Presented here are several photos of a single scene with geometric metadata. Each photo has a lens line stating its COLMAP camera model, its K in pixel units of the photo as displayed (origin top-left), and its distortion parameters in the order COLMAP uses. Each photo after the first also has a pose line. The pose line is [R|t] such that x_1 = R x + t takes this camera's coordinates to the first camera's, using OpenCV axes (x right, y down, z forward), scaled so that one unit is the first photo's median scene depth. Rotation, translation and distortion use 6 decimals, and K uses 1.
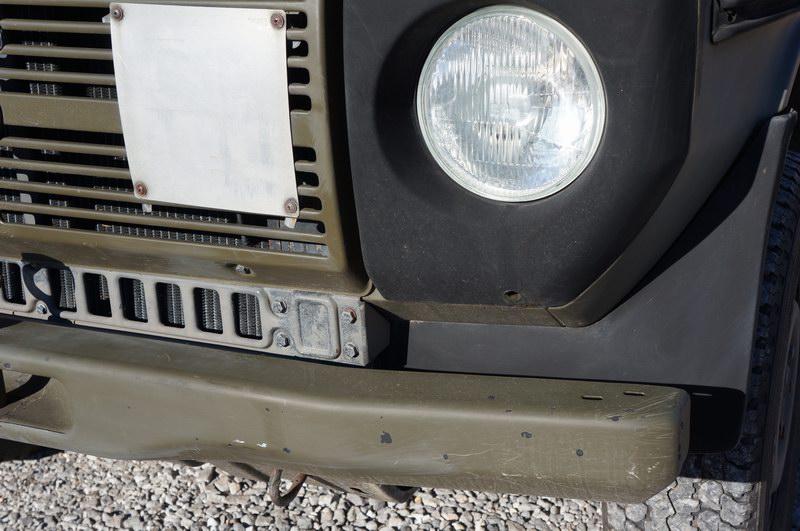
lens RADIAL K [[1062.0, 0, 400.0], [0, 1062.0, 265.5], [0, 0, 1]] dist [0.058796, 0.456548]
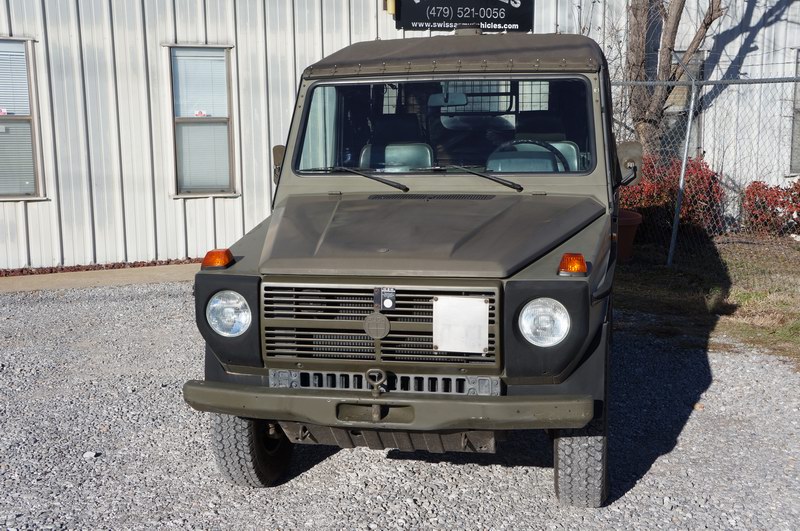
lens RADIAL K [[1062.0, 0, 400.0], [0, 1062.0, 265.5], [0, 0, 1]] dist [0.058796, 0.456548]
pose [[0.973009, -0.008864, 0.230599, -1.098176], [0.051504, 0.982398, -0.179558, 0.267312], [-0.224948, 0.186588, 0.956338, -2.212755]]
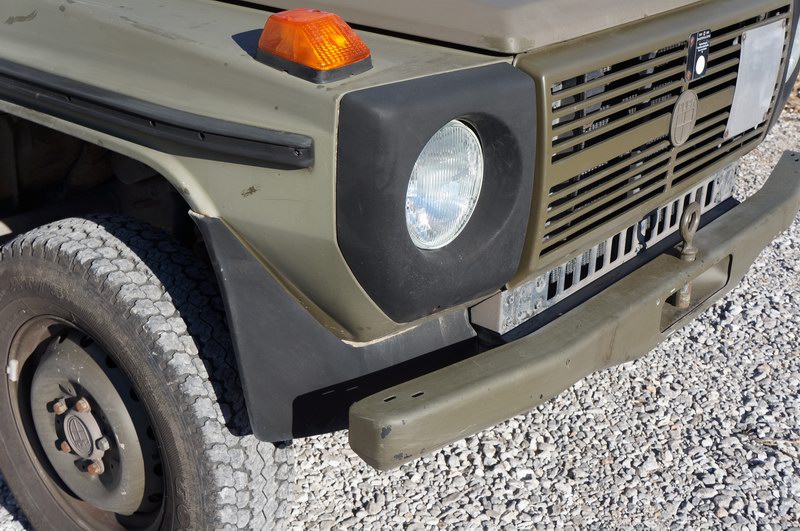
lens RADIAL K [[1062.0, 0, 400.0], [0, 1062.0, 265.5], [0, 0, 1]] dist [0.058796, 0.456548]
pose [[0.240823, -0.336271, 0.910454, -2.016862], [0.295404, 0.918952, 0.261273, -0.483881], [-0.924522, 0.206031, 0.320640, 0.933890]]
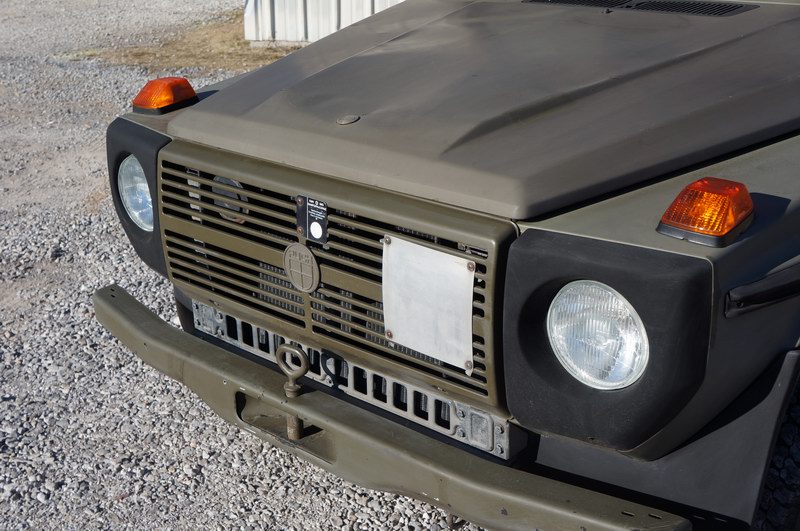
lens RADIAL K [[1062.0, 0, 400.0], [0, 1062.0, 265.5], [0, 0, 1]] dist [0.058796, 0.456548]
pose [[0.956089, 0.130986, -0.262175, 0.194743], [-0.121833, 0.991242, 0.050944, -0.257492], [0.266552, -0.016766, 0.963675, -0.597963]]
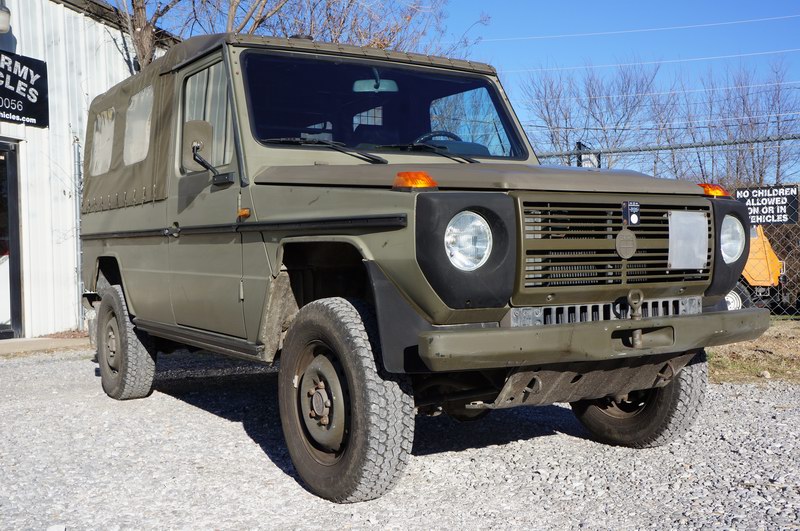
lens RADIAL K [[888.6, 0, 400.0], [0, 888.6, 265.5], [0, 0, 1]] dist [-0.013437, 0.361733]
pose [[0.541234, 0.027667, 0.840417, -2.872415], [0.273851, 0.939170, -0.207280, 0.257452], [-0.795029, 0.342335, 0.500734, 0.276426]]
